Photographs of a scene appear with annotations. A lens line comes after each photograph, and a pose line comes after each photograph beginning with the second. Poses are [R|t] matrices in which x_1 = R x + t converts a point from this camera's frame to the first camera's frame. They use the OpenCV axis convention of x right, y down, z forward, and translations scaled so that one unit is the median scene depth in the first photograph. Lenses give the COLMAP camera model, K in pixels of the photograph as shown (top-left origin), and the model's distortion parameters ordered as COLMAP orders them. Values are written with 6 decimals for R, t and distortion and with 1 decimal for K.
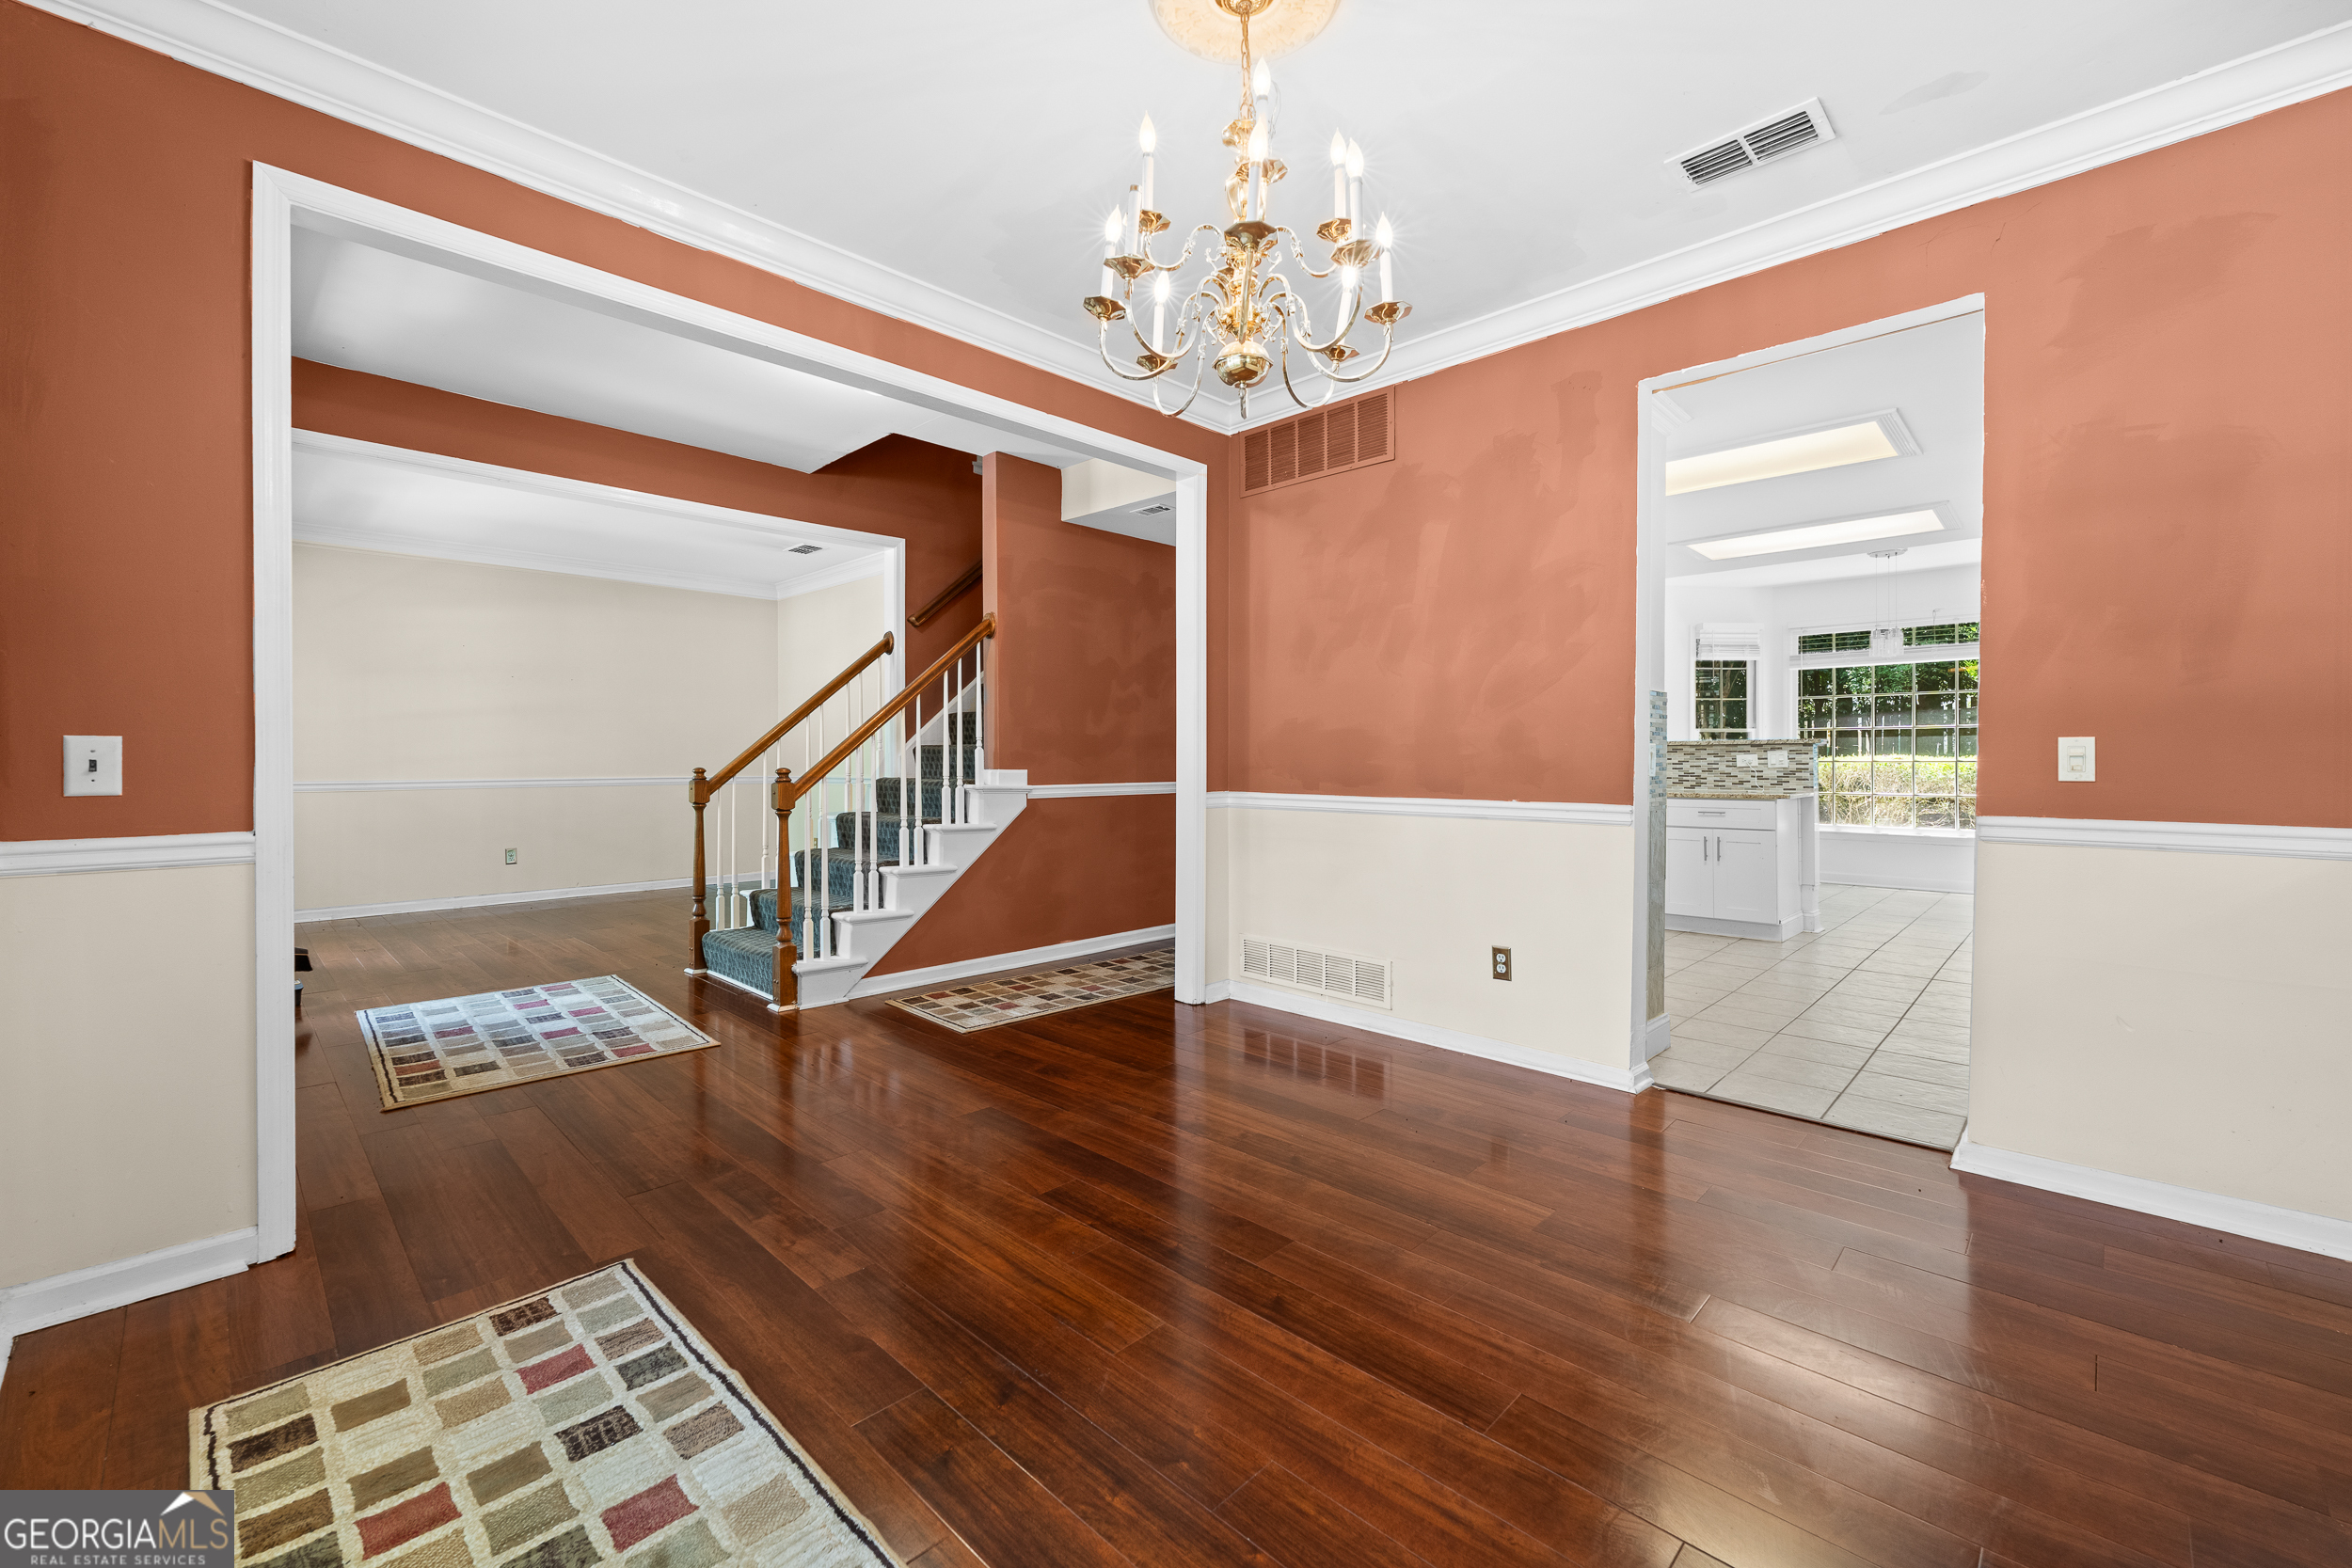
lens RADIAL K [[941.4, 0, 1177.4], [0, 941.4, 763.4], [0, 0, 1]] dist [-0.001225, -0.000149]
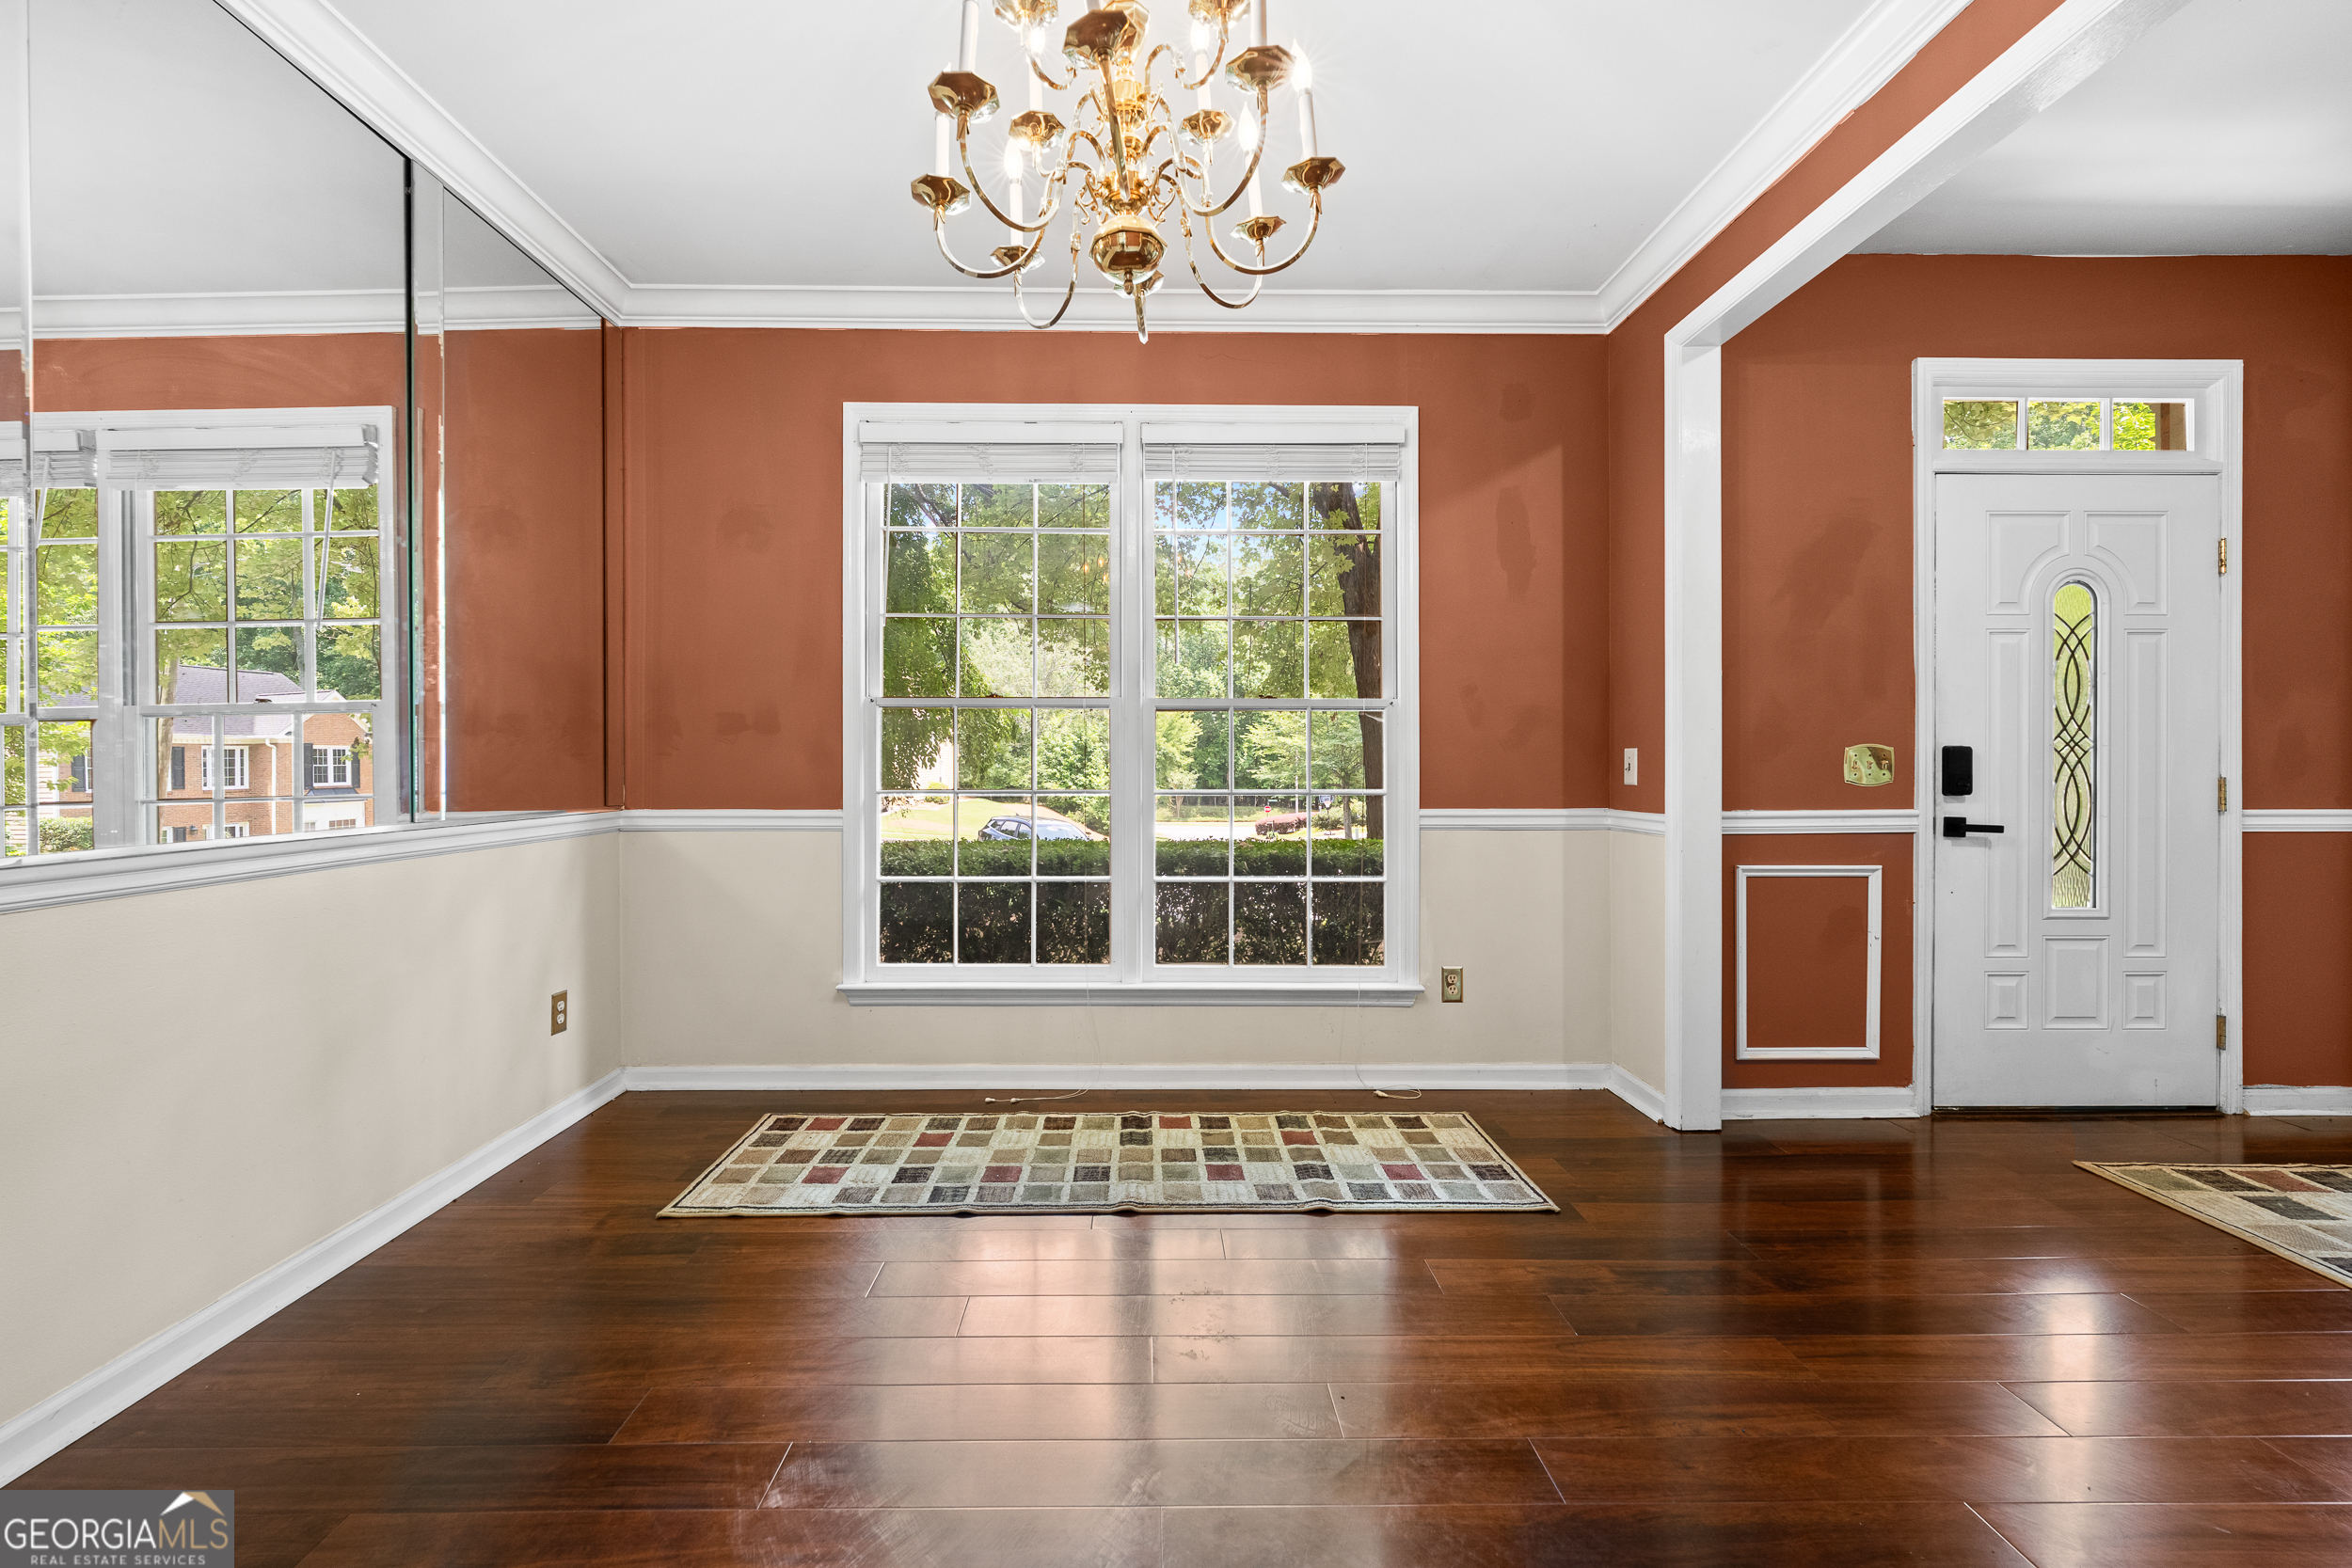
lens RADIAL K [[963.8, 0, 1150.1], [0, 963.8, 763.1], [0, 0, 1]] dist [0.002762, -0.005385]
pose [[-0.712000, 0.000890, -0.702179, 0.363277], [-0.003629, 0.999981, 0.004947, -0.005697], [0.702170, 0.006070, -0.711983, 0.939672]]
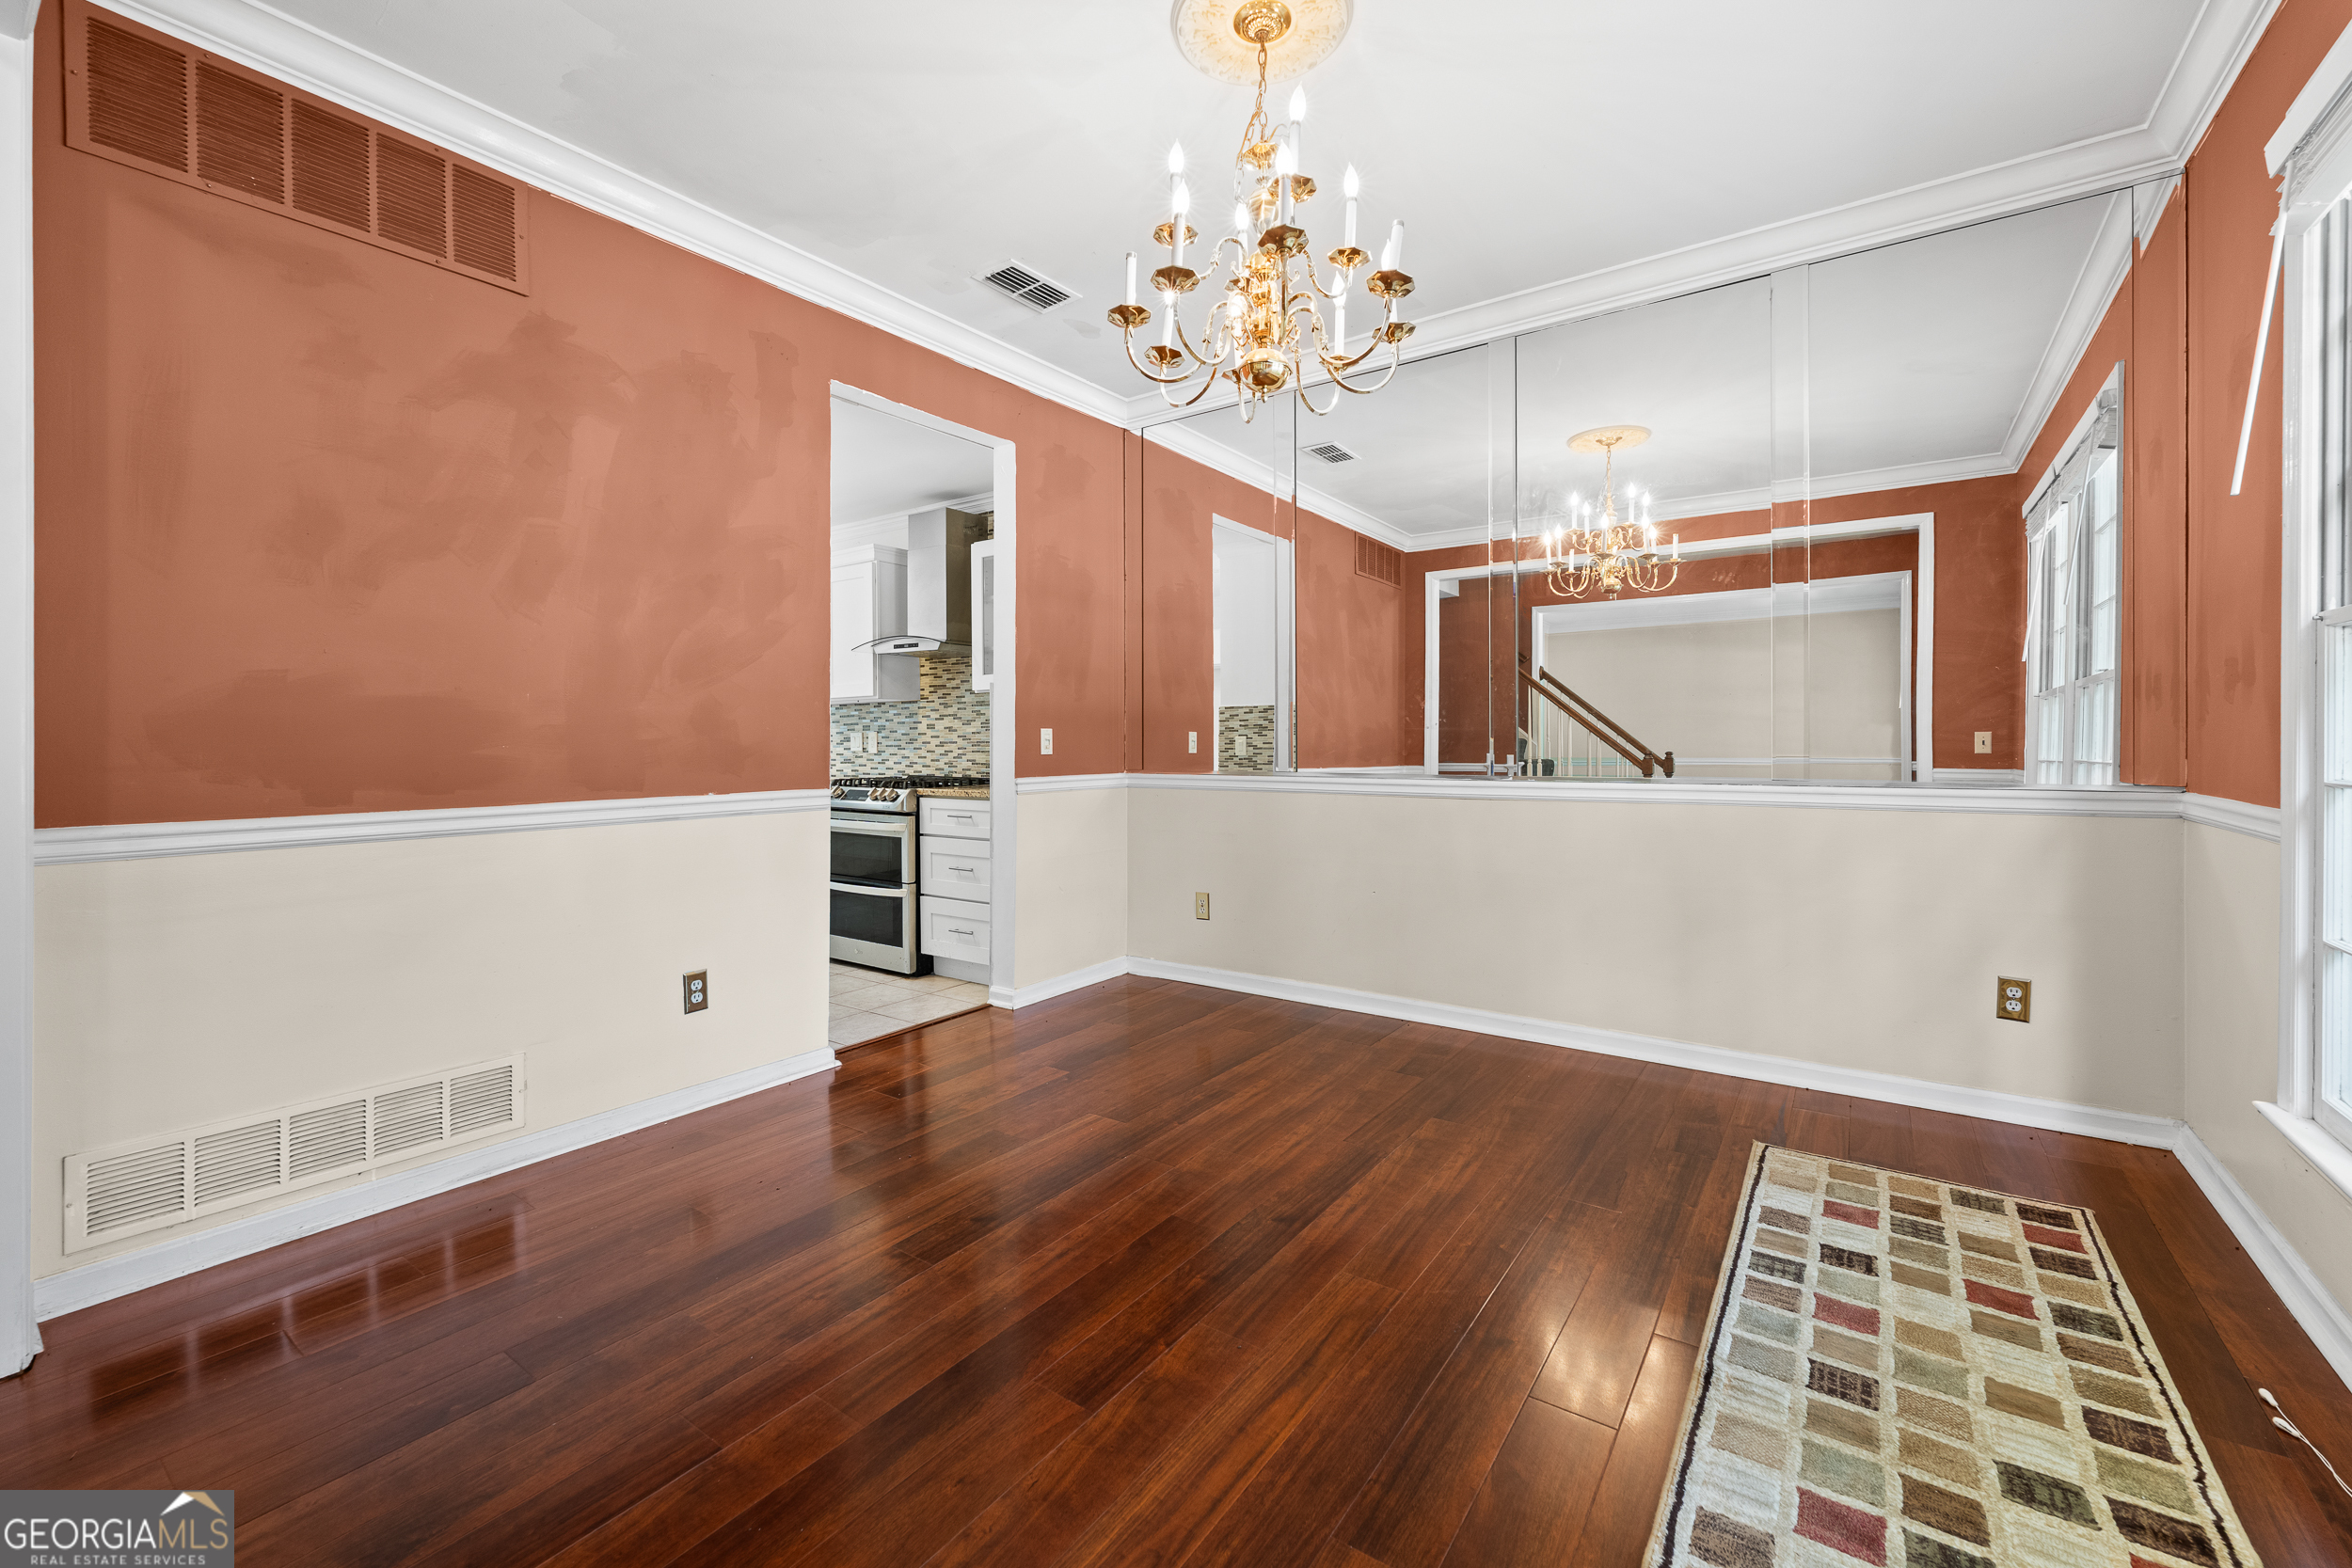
lens RADIAL K [[956.8, 0, 1187.2], [0, 956.8, 749.7], [0, 0, 1]] dist [-0.001861, -0.000352]
pose [[-0.149239, -0.007967, 0.988769, -0.593231], [0.013674, 0.999855, 0.010120, -0.003256], [-0.988707, 0.015031, -0.149108, 0.749906]]
